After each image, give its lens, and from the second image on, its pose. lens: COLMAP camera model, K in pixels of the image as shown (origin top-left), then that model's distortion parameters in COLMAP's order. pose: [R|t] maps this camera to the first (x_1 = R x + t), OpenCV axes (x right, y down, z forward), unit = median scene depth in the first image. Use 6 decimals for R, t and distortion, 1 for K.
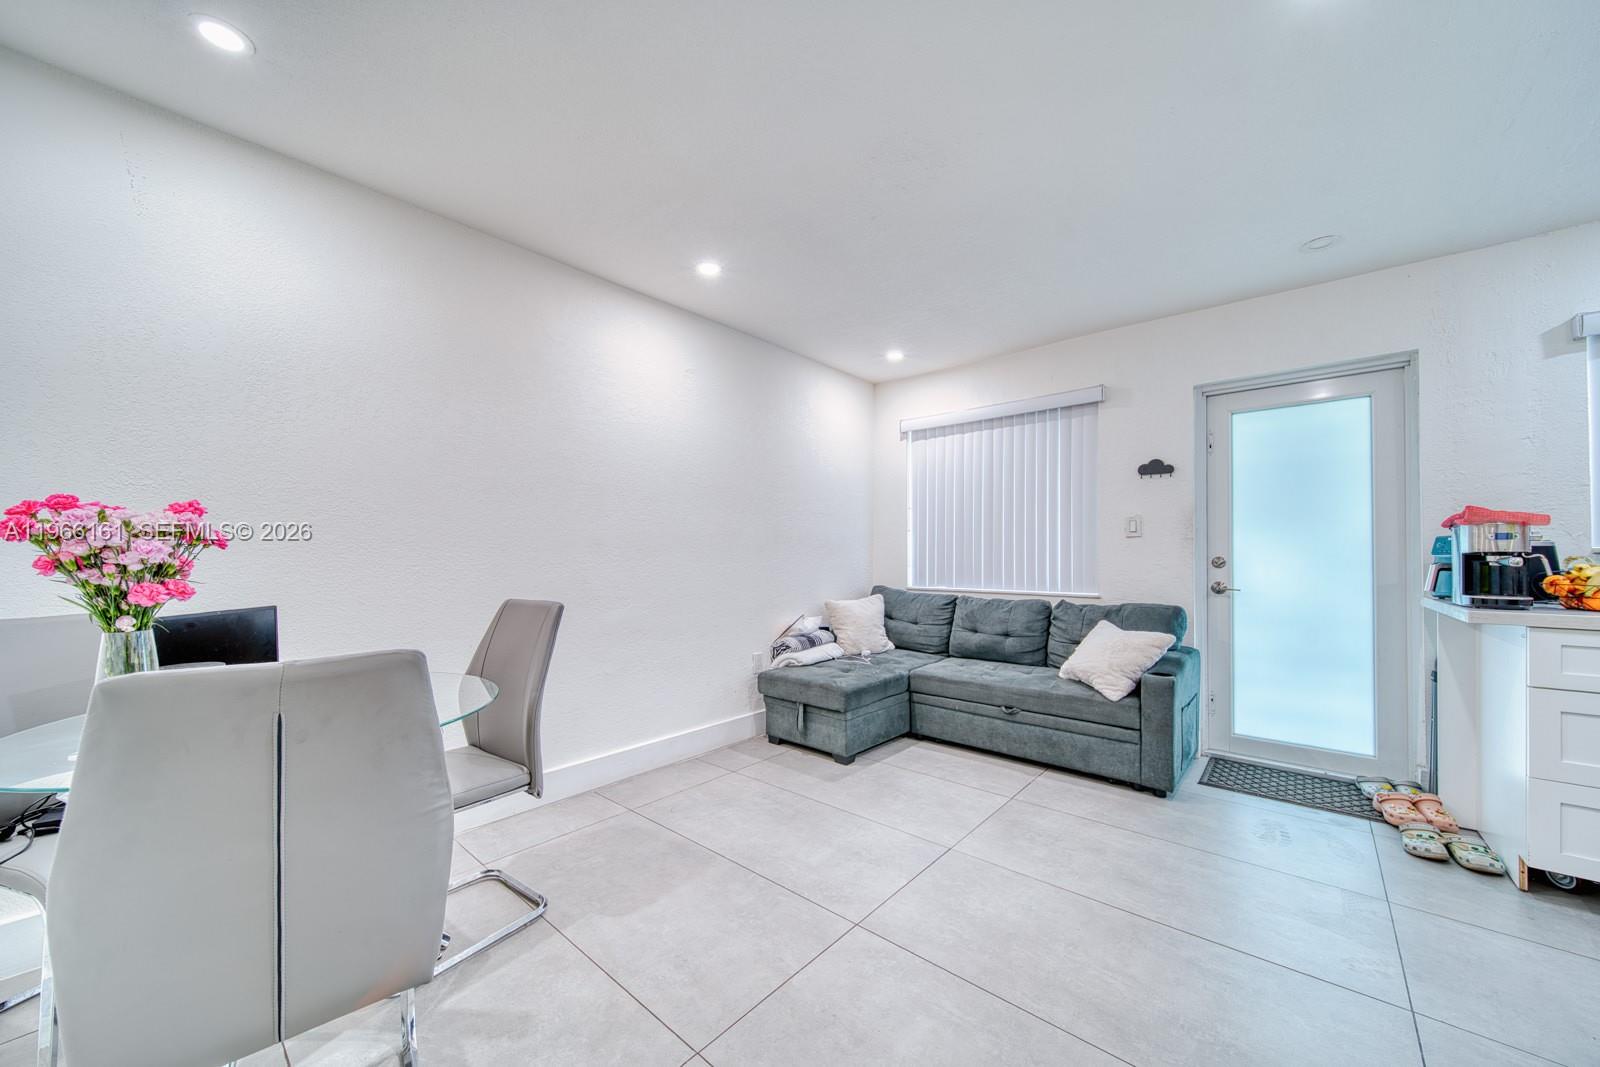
lens RADIAL K [[590.1, 0, 795.4], [0, 590.1, 556.9], [0, 0, 1]] dist [0.000408, 0.000058]
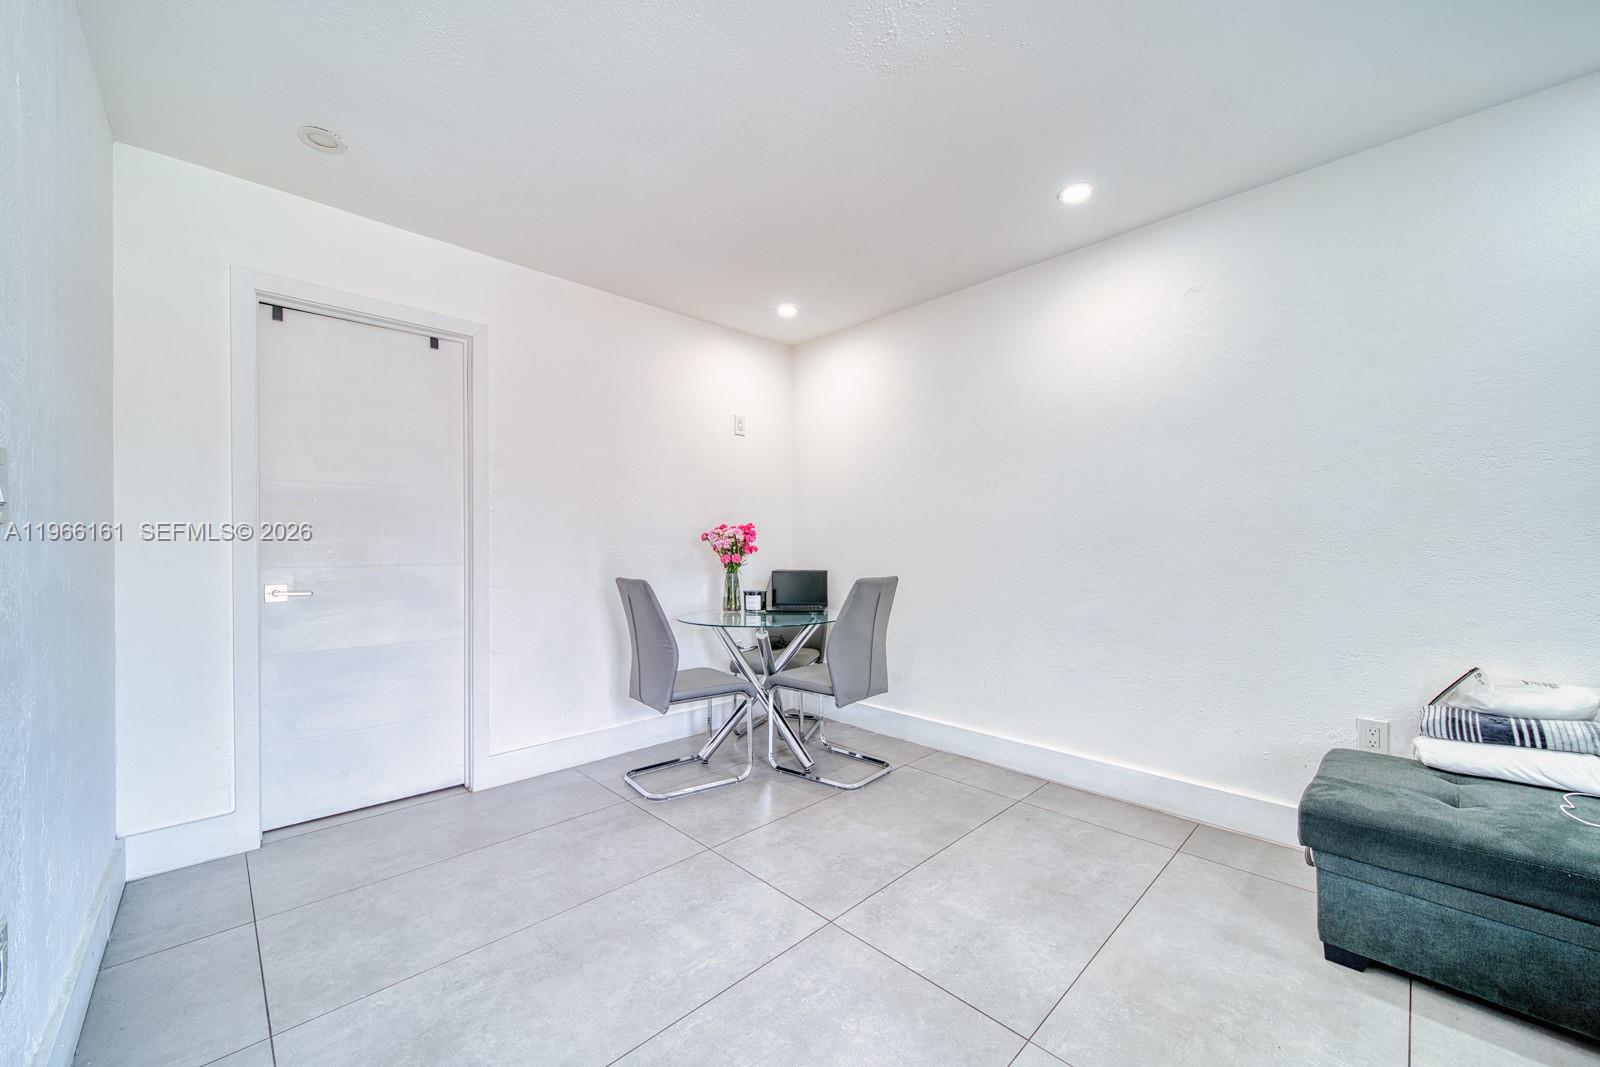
lens RADIAL K [[590.1, 0, 795.4], [0, 590.1, 556.9], [0, 0, 1]] dist [0.000408, 0.000058]
pose [[-0.074586, 0.016086, -0.997085, 1.703726], [0.004057, 0.999867, 0.015827, -0.009223], [0.997206, -0.002864, -0.074642, 1.593417]]
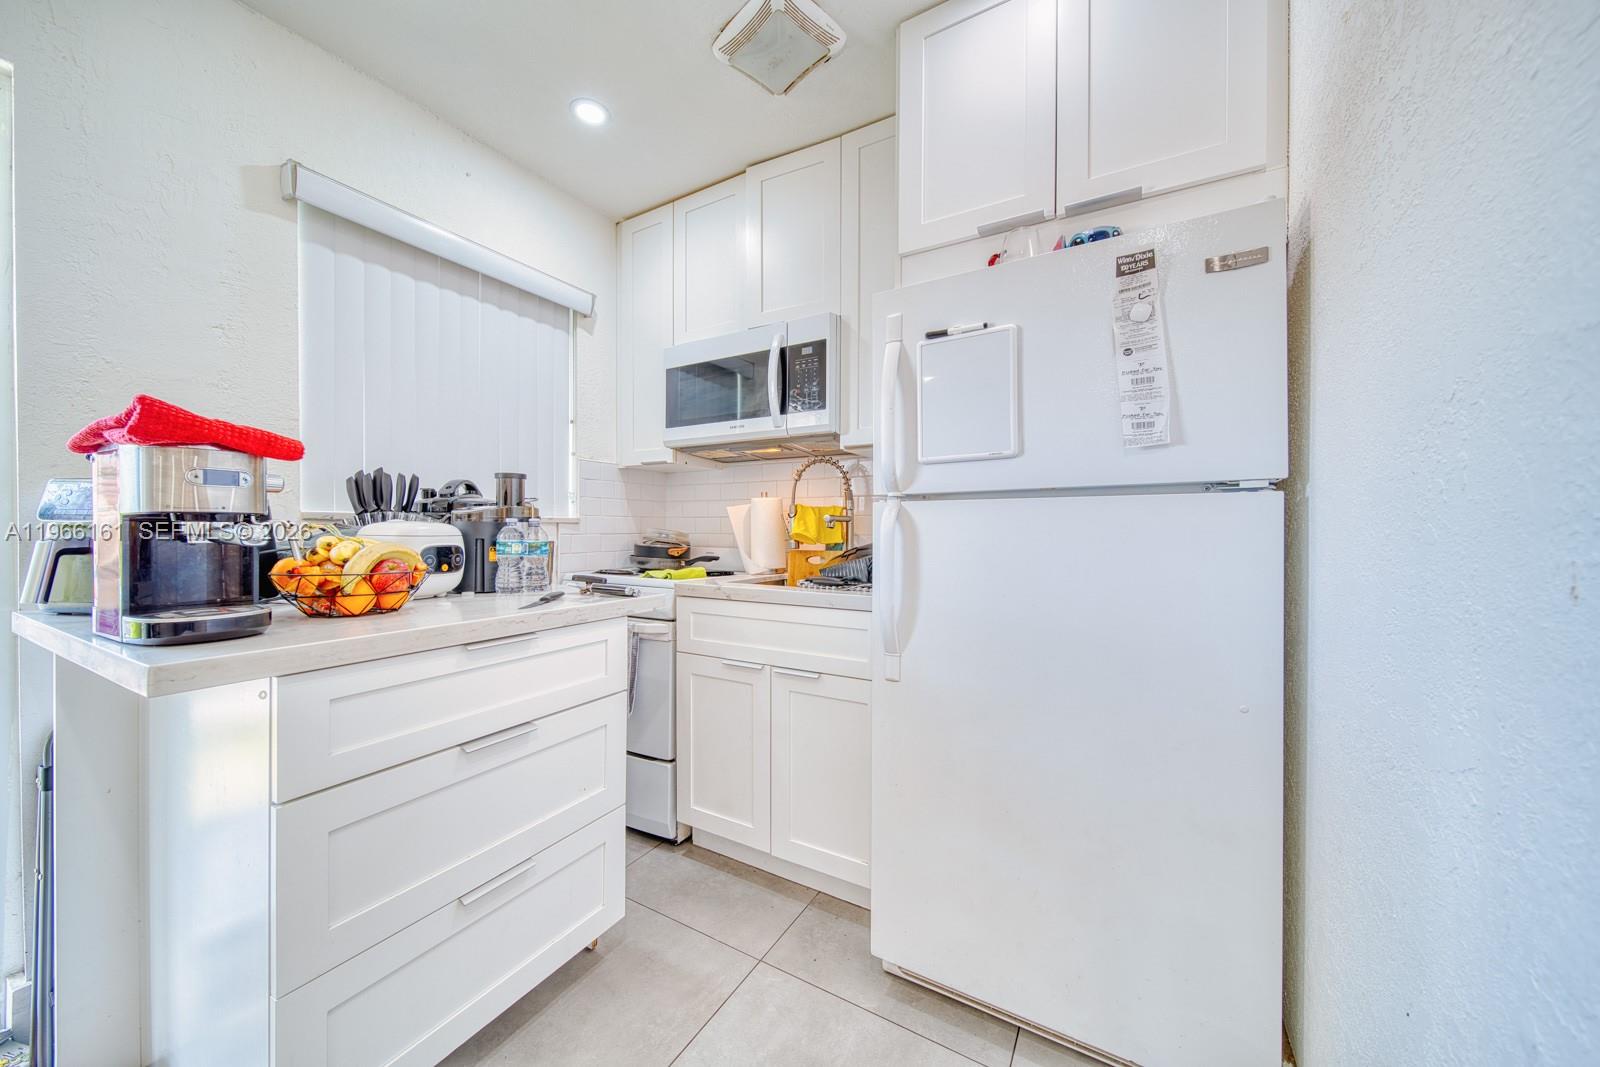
lens RADIAL K [[564.9, 0, 792.5], [0, 564.9, 529.1], [0, 0, 1]] dist [-0.001026, -0.000145]
pose [[-0.178712, -0.003078, 0.983897, 0.636104], [-0.004340, 0.999988, 0.002340, 0.001279], [-0.983892, -0.003852, -0.178723, 0.589587]]
